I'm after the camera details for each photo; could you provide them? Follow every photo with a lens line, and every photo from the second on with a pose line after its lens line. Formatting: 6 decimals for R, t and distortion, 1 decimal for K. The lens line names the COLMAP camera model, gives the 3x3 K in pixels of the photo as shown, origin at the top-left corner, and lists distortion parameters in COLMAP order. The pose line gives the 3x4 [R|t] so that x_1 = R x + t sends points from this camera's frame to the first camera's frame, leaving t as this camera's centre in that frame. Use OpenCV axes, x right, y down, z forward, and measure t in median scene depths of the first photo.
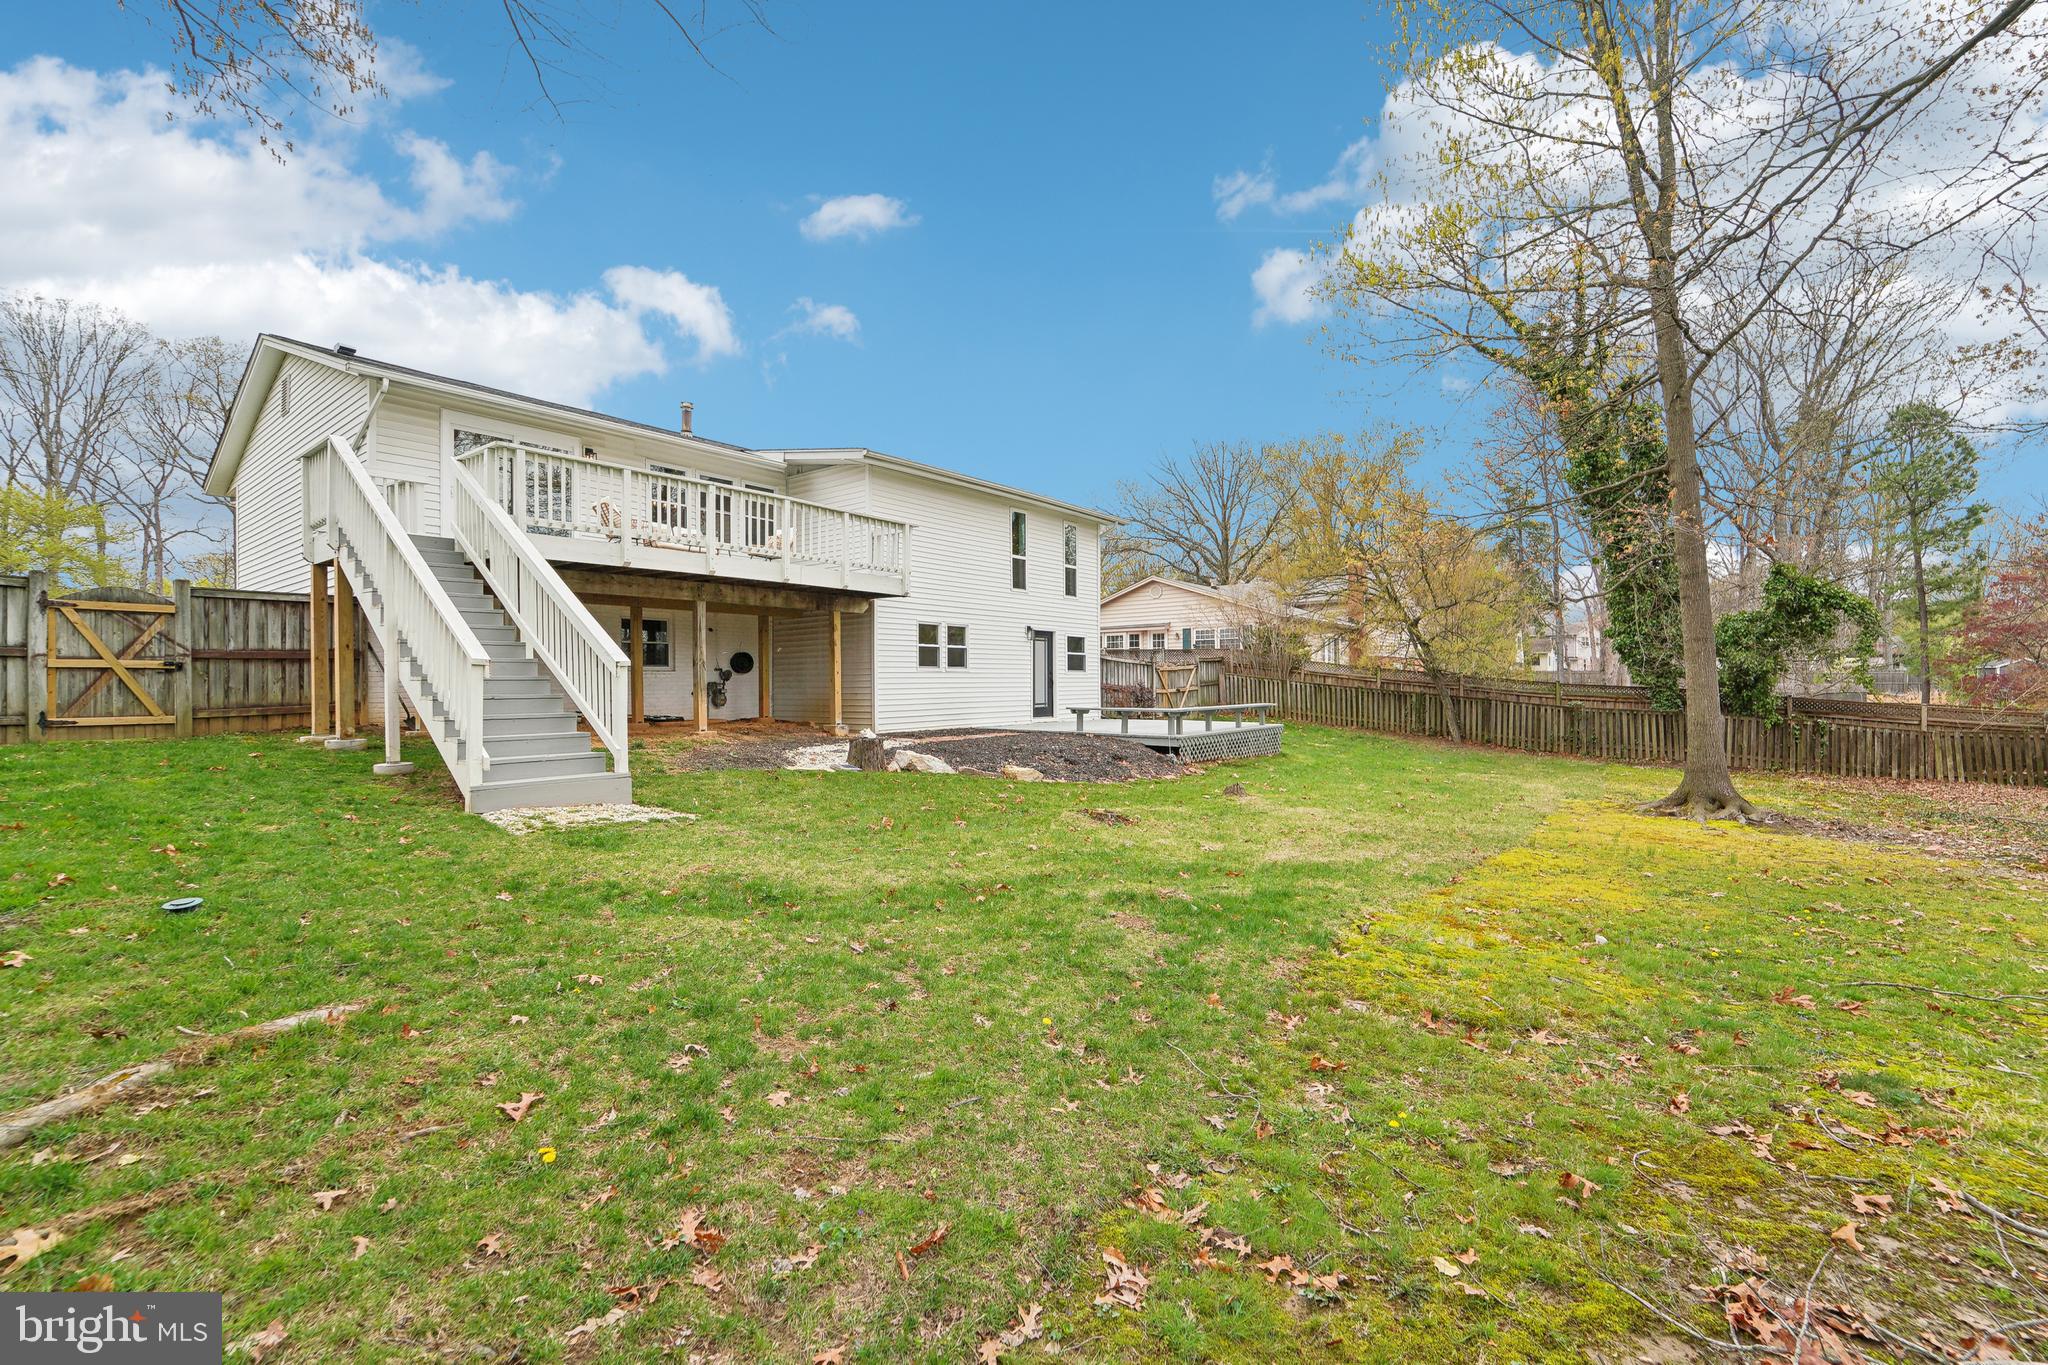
lens RADIAL K [[866.7, 0, 1021.9], [0, 866.7, 687.6], [0, 0, 1]] dist [-0.012731, -0.000163]
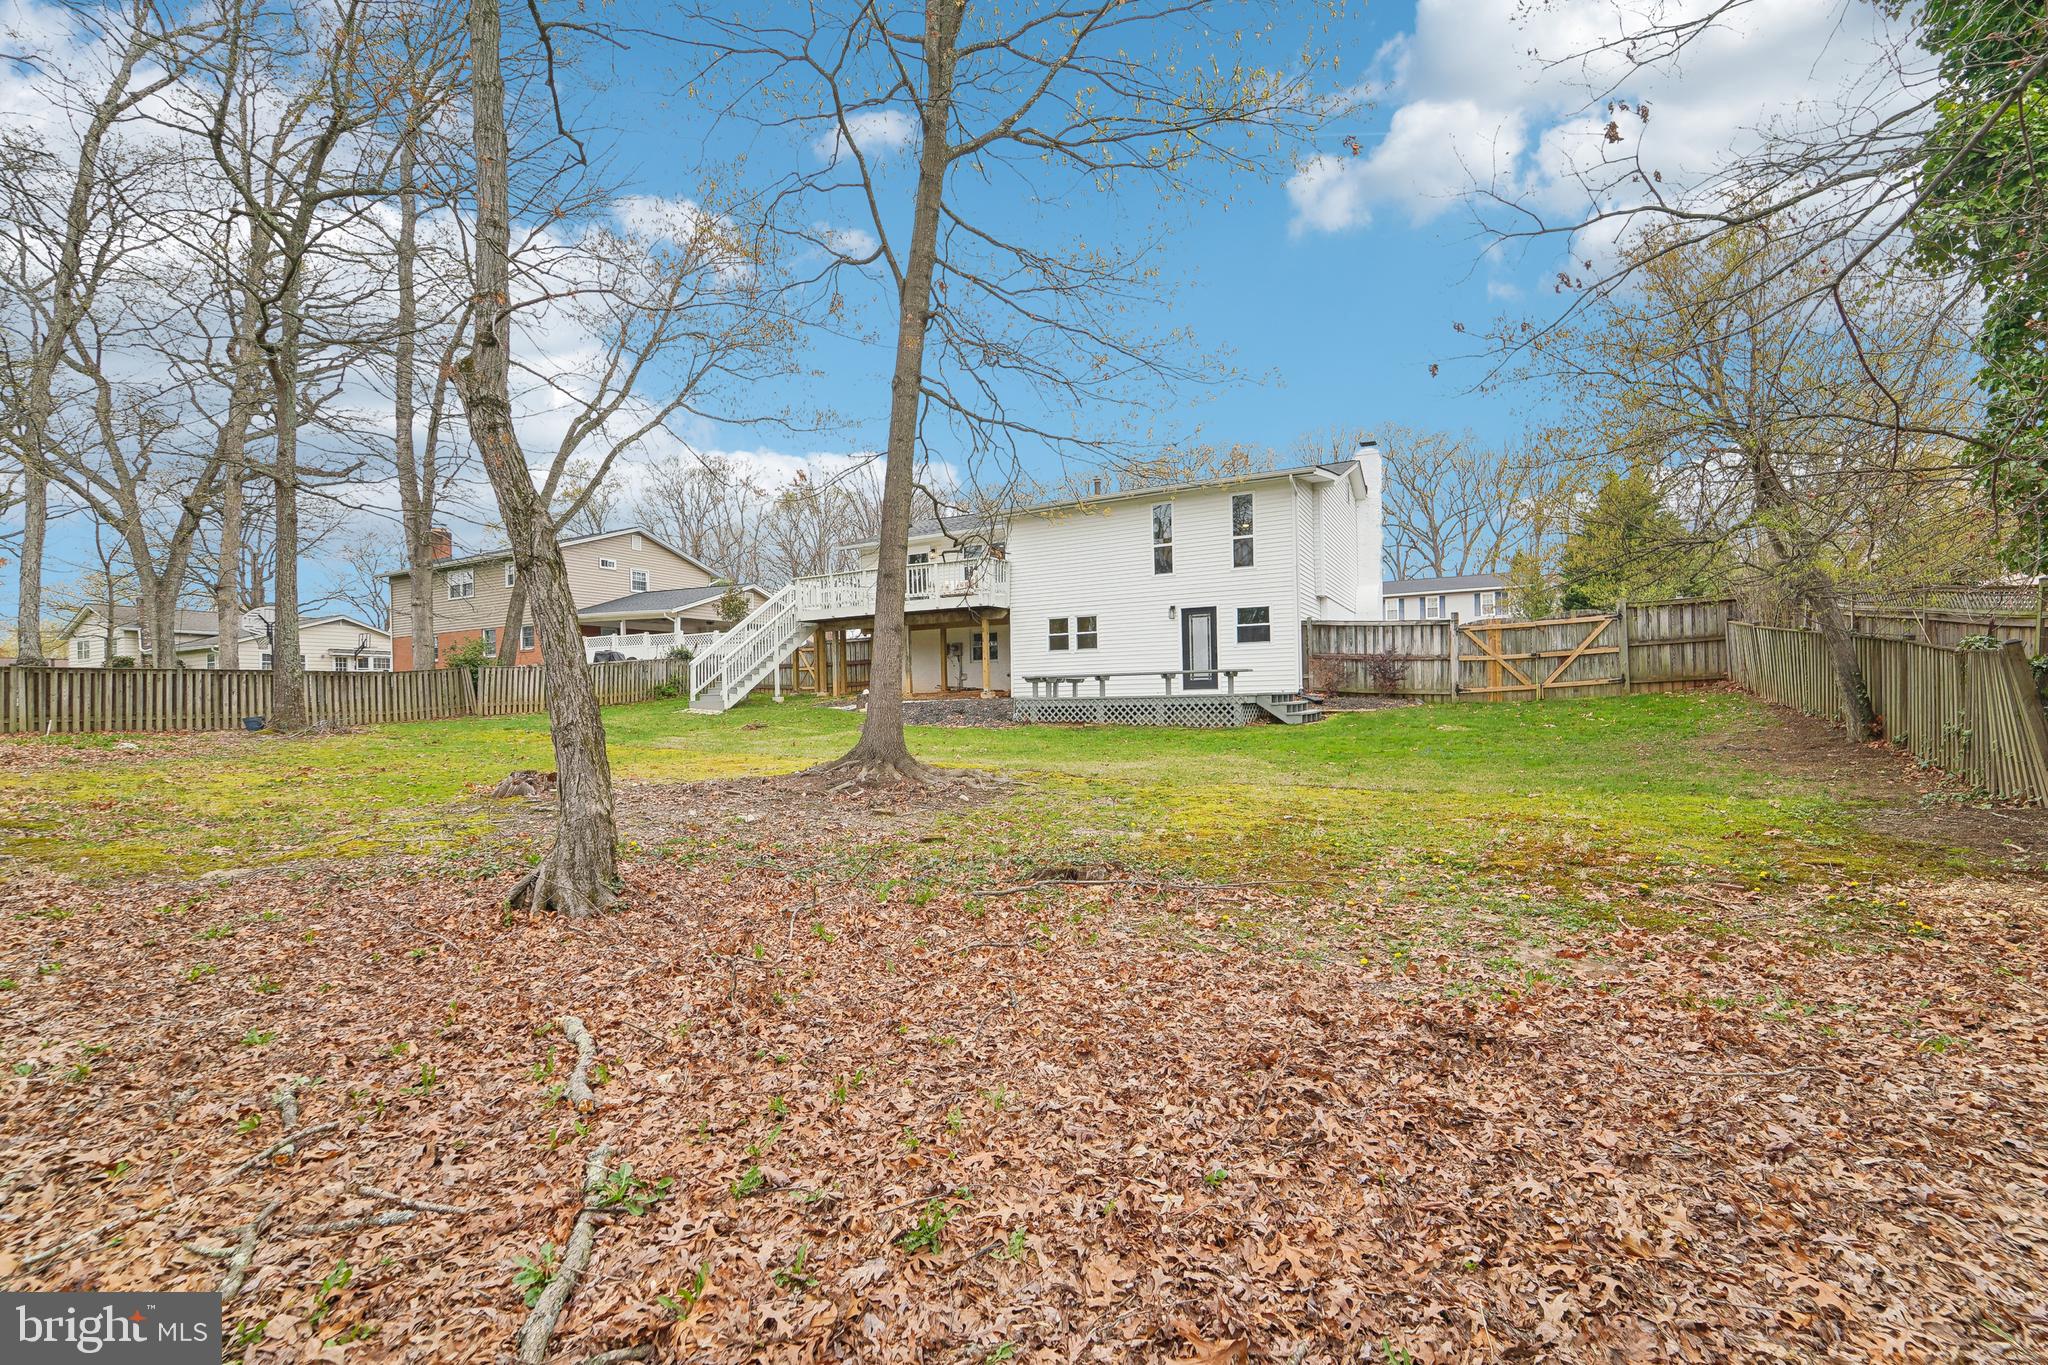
lens RADIAL K [[866.7, 0, 1017.9], [0, 866.7, 690.8], [0, 0, 1]] dist [-0.012731, -0.000163]
pose [[0.172935, -0.013822, -0.984836, 1.036523], [0.009794, 0.999876, -0.012313, 0.046954], [0.984884, -0.007516, 0.173049, 0.615753]]
